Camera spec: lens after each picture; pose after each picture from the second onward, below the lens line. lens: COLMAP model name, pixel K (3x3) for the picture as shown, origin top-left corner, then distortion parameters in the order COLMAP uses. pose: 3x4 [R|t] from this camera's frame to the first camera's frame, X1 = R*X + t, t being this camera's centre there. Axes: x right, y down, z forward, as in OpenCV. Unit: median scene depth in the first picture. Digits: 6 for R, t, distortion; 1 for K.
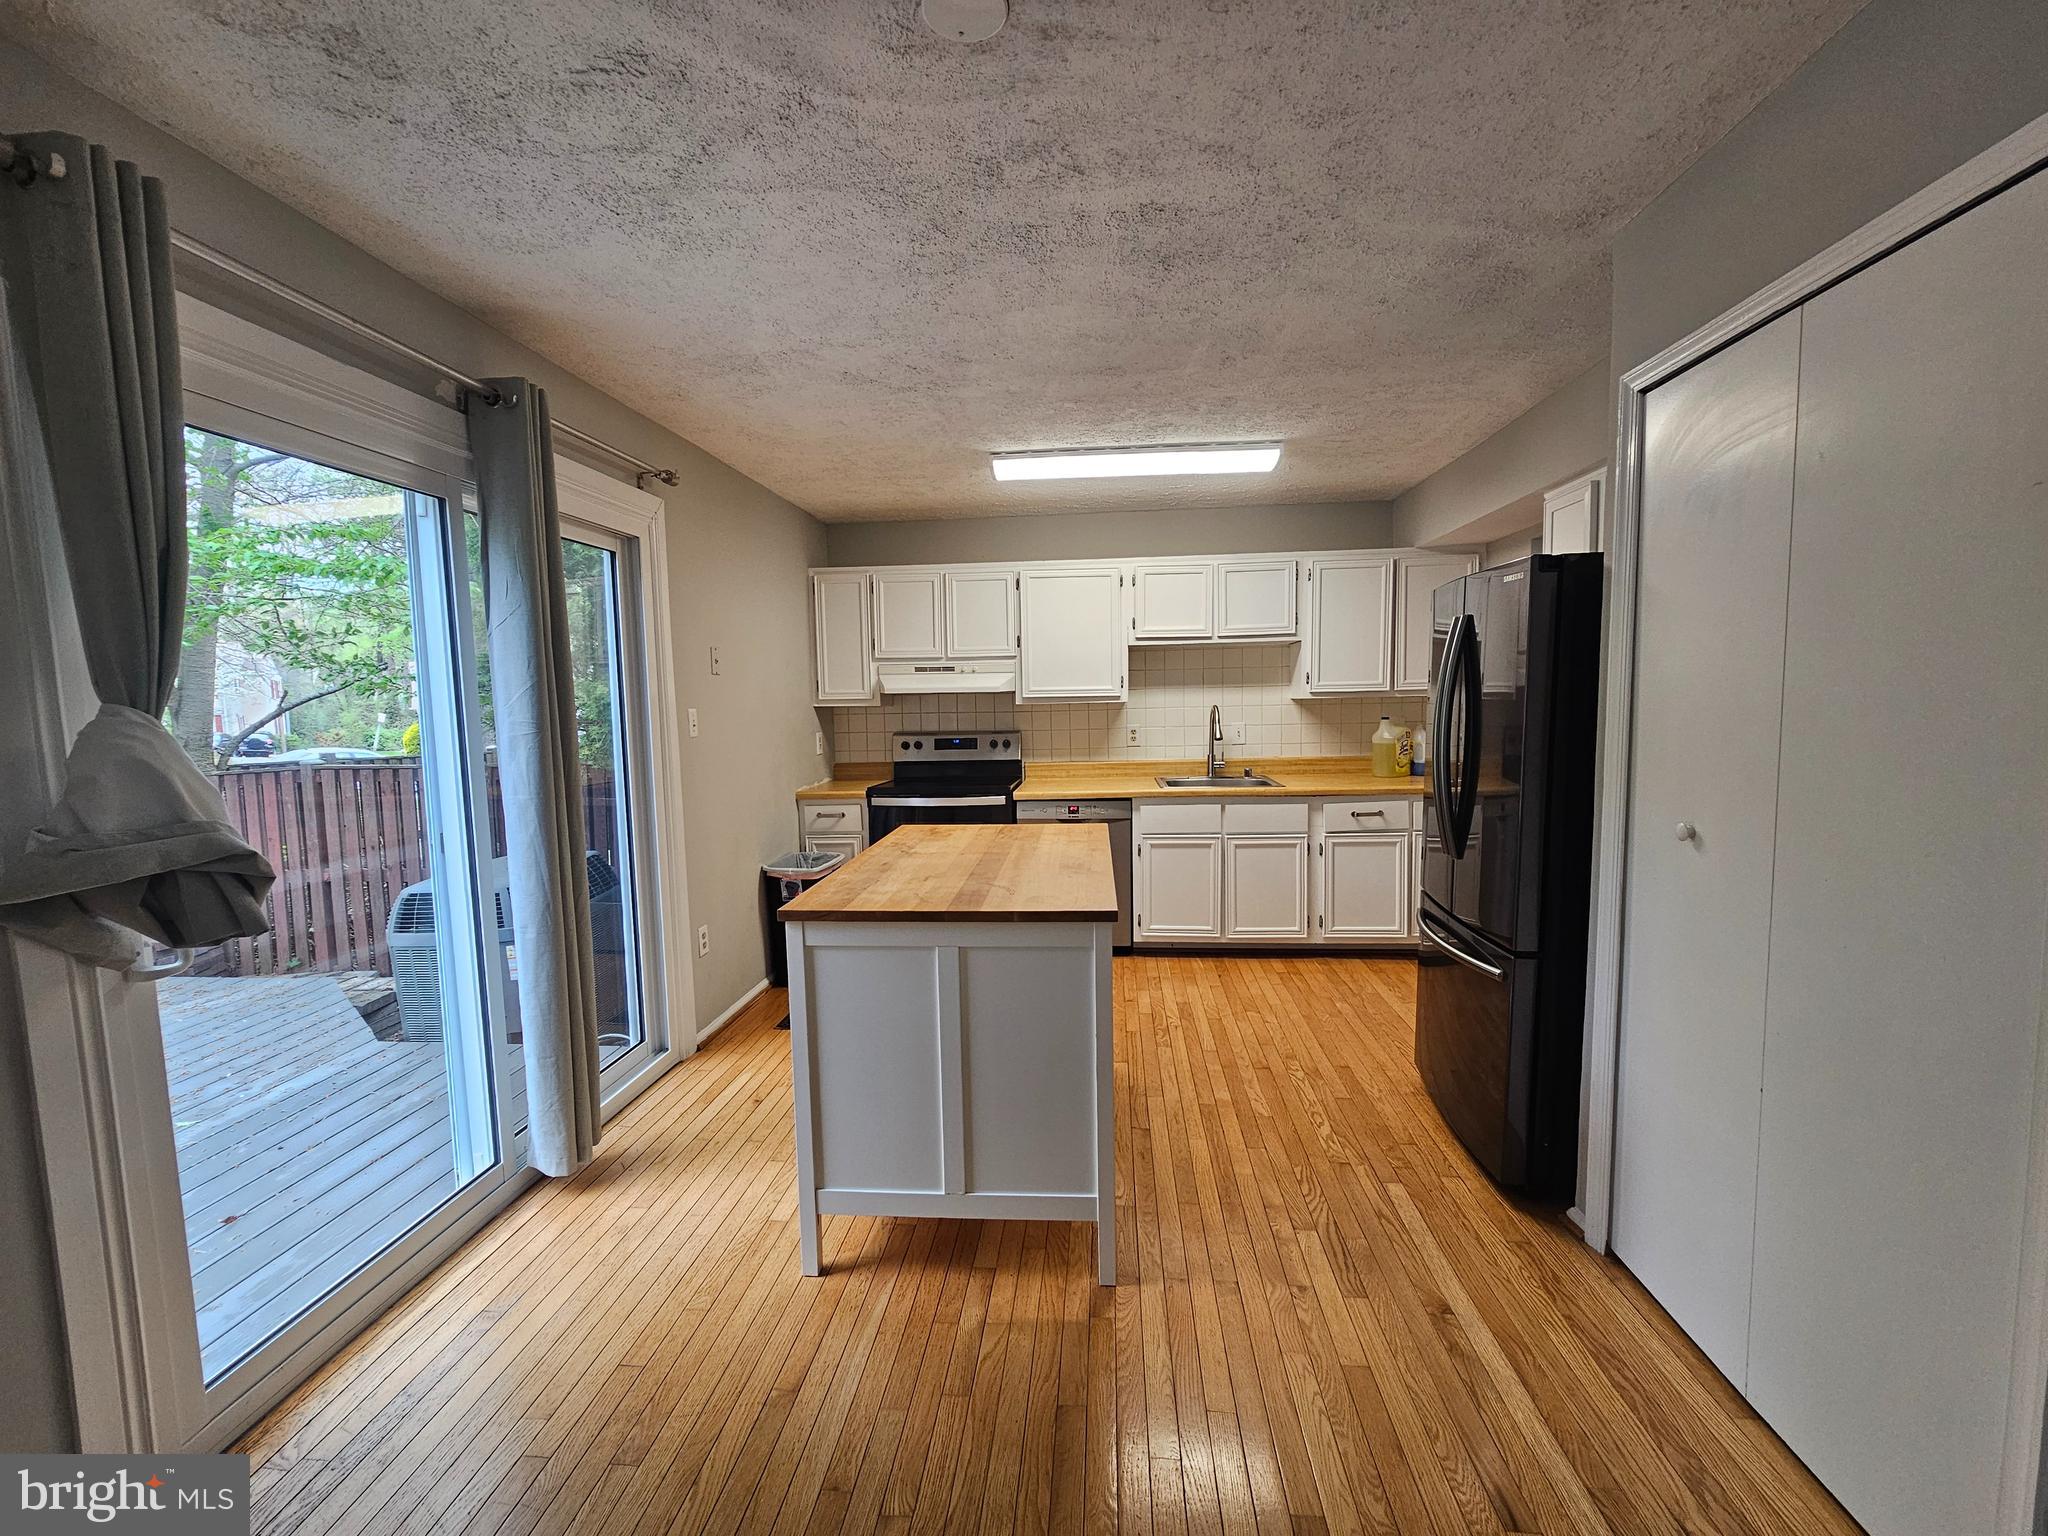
lens RADIAL K [[831.1, 0, 1026.0], [0, 831.1, 774.3], [0, 0, 1]] dist [0.003954, 0.000357]
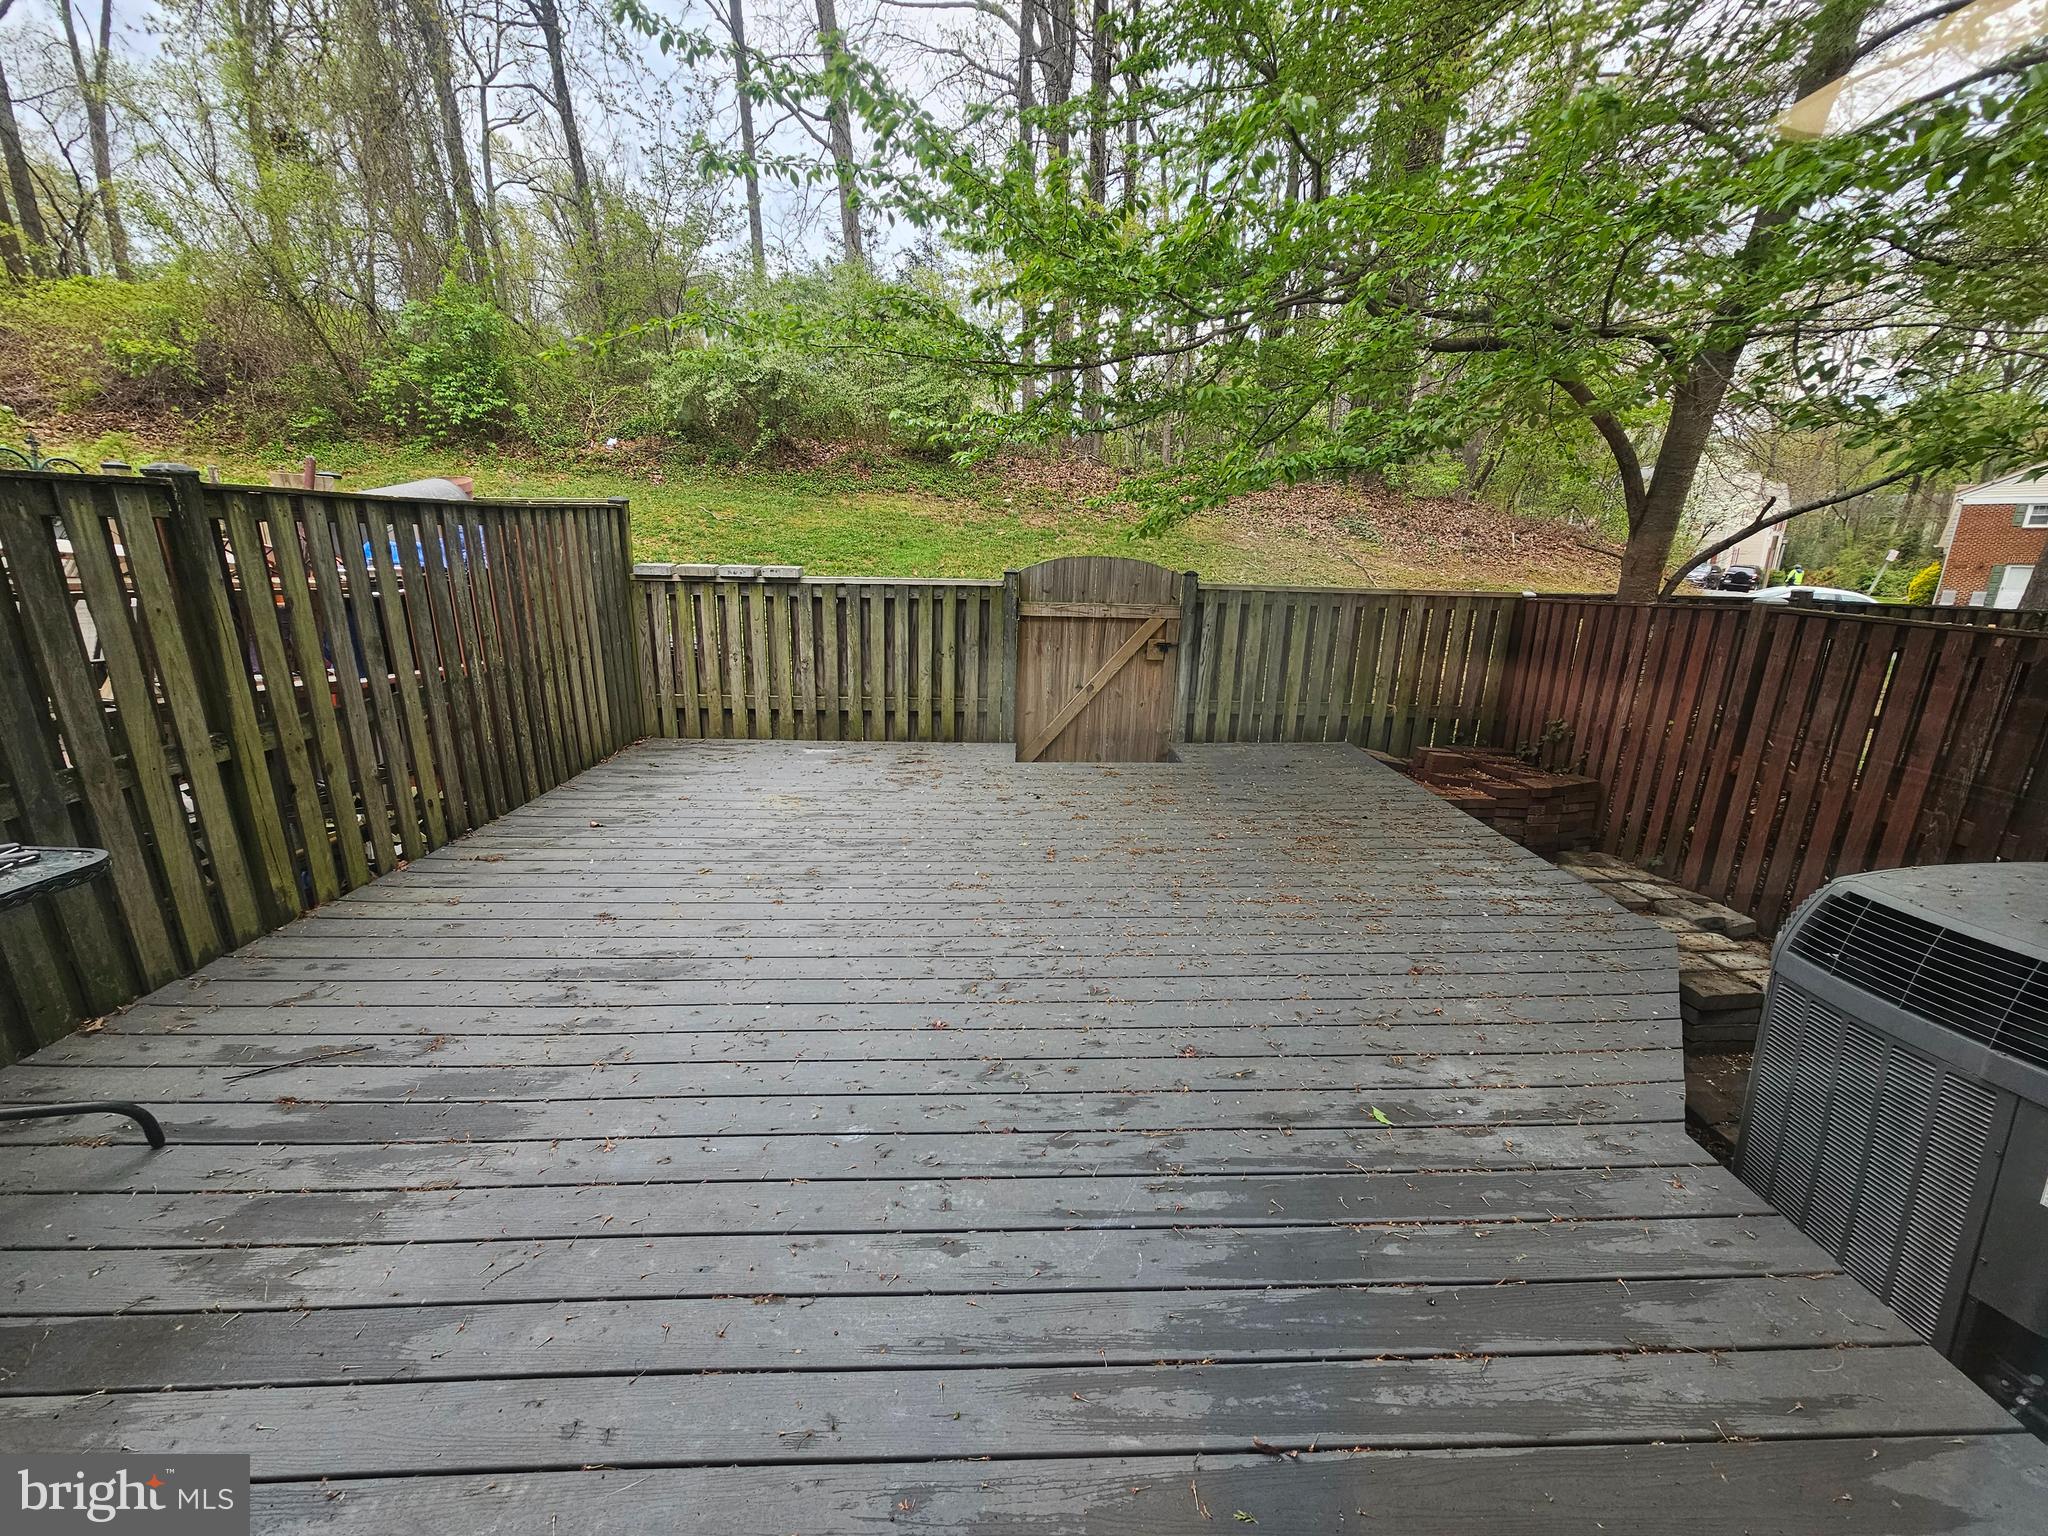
lens RADIAL K [[831.1, 0, 1015.8], [0, 831.1, 774.2], [0, 0, 1]] dist [0.003954, 0.000357]
pose [[0.120006, 0.294979, -0.947938, -0.283235], [-0.108341, 0.953027, 0.282847, -0.008778], [0.986844, 0.068757, 0.146327, 0.348611]]
